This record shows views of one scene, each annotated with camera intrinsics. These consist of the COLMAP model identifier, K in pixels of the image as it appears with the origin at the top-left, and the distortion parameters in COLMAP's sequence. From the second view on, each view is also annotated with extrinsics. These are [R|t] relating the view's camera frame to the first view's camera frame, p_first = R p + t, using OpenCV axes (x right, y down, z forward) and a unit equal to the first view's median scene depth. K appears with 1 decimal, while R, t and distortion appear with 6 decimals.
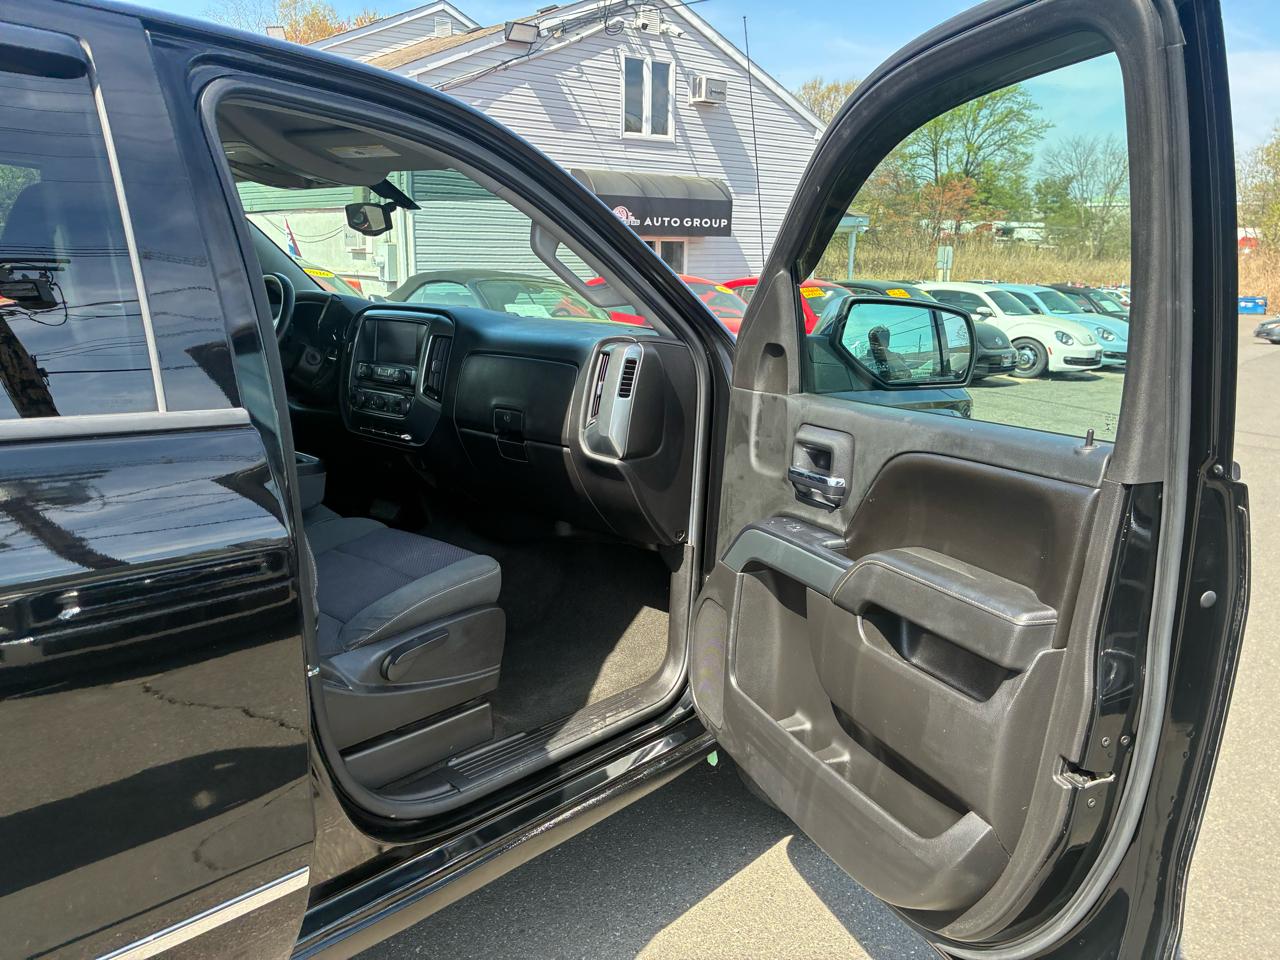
lens RADIAL K [[965.5, 0, 639.6], [0, 965.5, 471.6], [0, 0, 1]] dist [0.062436, -0.092327]
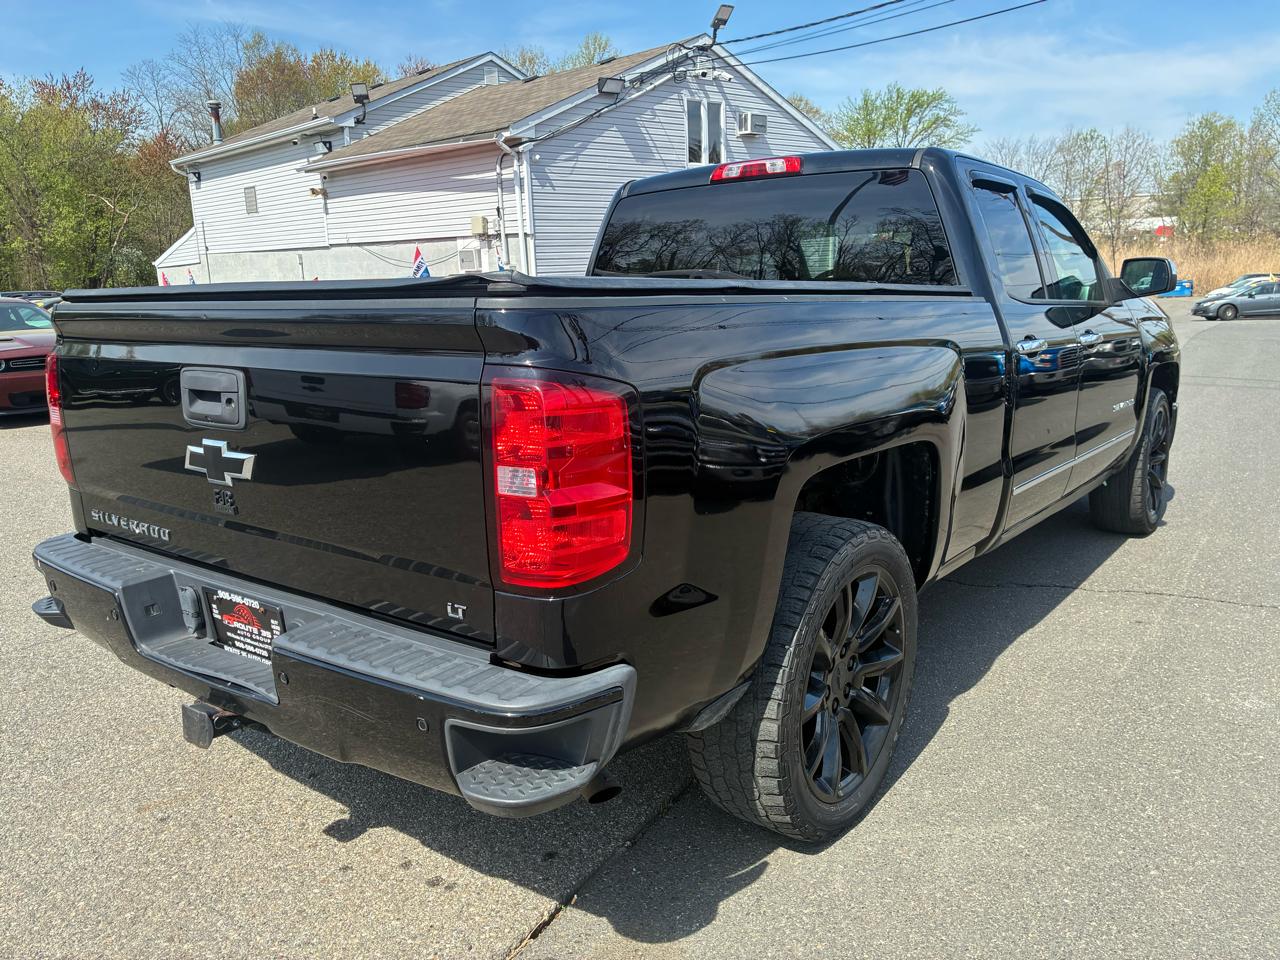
lens RADIAL K [[977.0, 0, 644.5], [0, 977.0, 465.6], [0, 0, 1]] dist [0.013449, 0.000833]
pose [[0.996025, -0.063560, 0.062402, -0.159067], [0.064963, 0.997672, -0.020724, 0.034550], [-0.060939, 0.024696, 0.997836, -0.158853]]
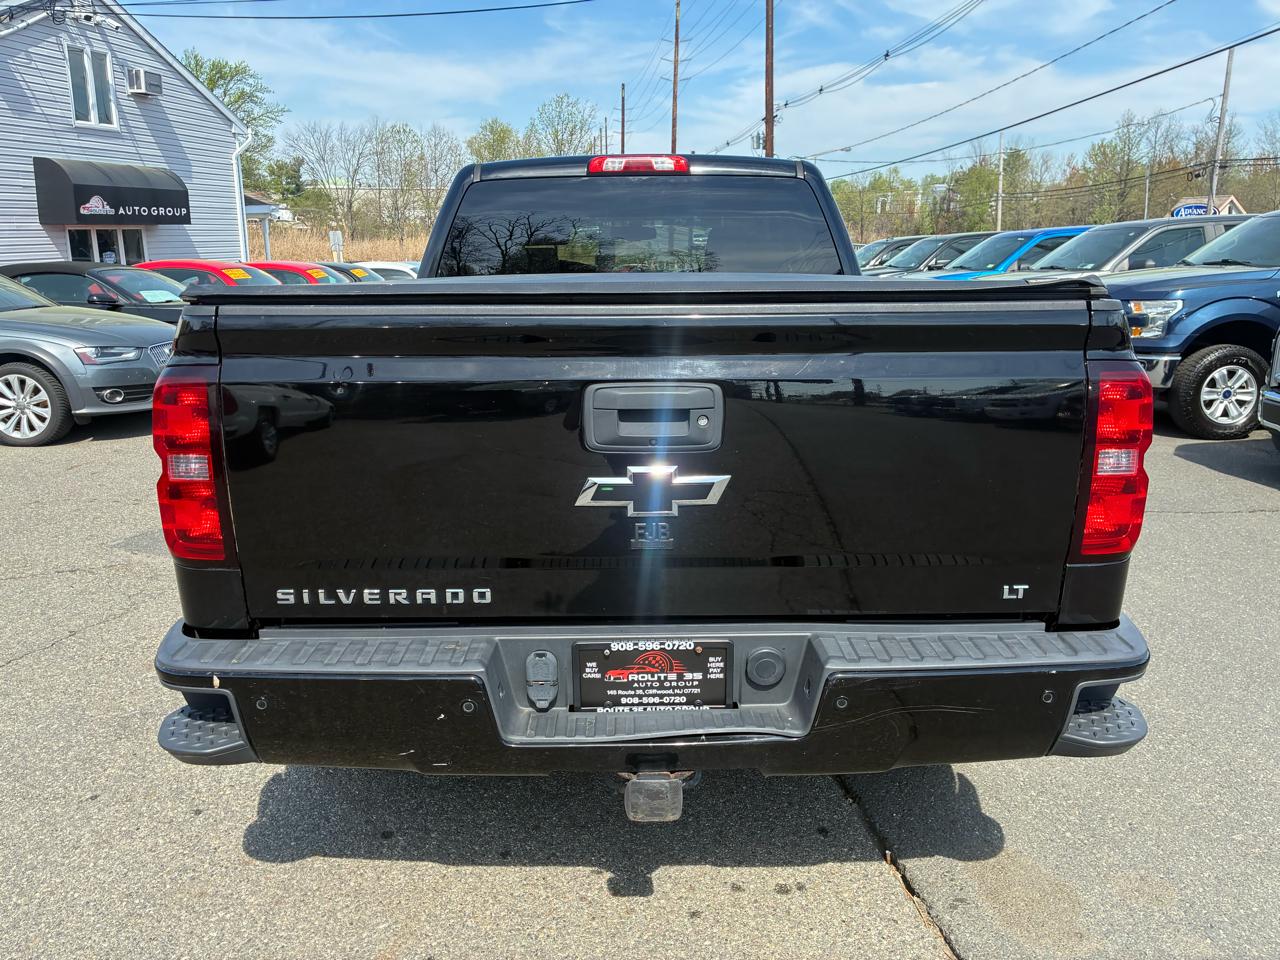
lens RADIAL K [[969.0, 0, 640.0], [0, 969.0, 480.0], [0, 0, 1]] dist [0.058063, -0.090307]
pose [[0.740759, -0.178719, 0.647561, -0.287056], [0.161361, 0.983077, 0.086733, 0.015571], [-0.652103, 0.040242, 0.757061, -0.105785]]
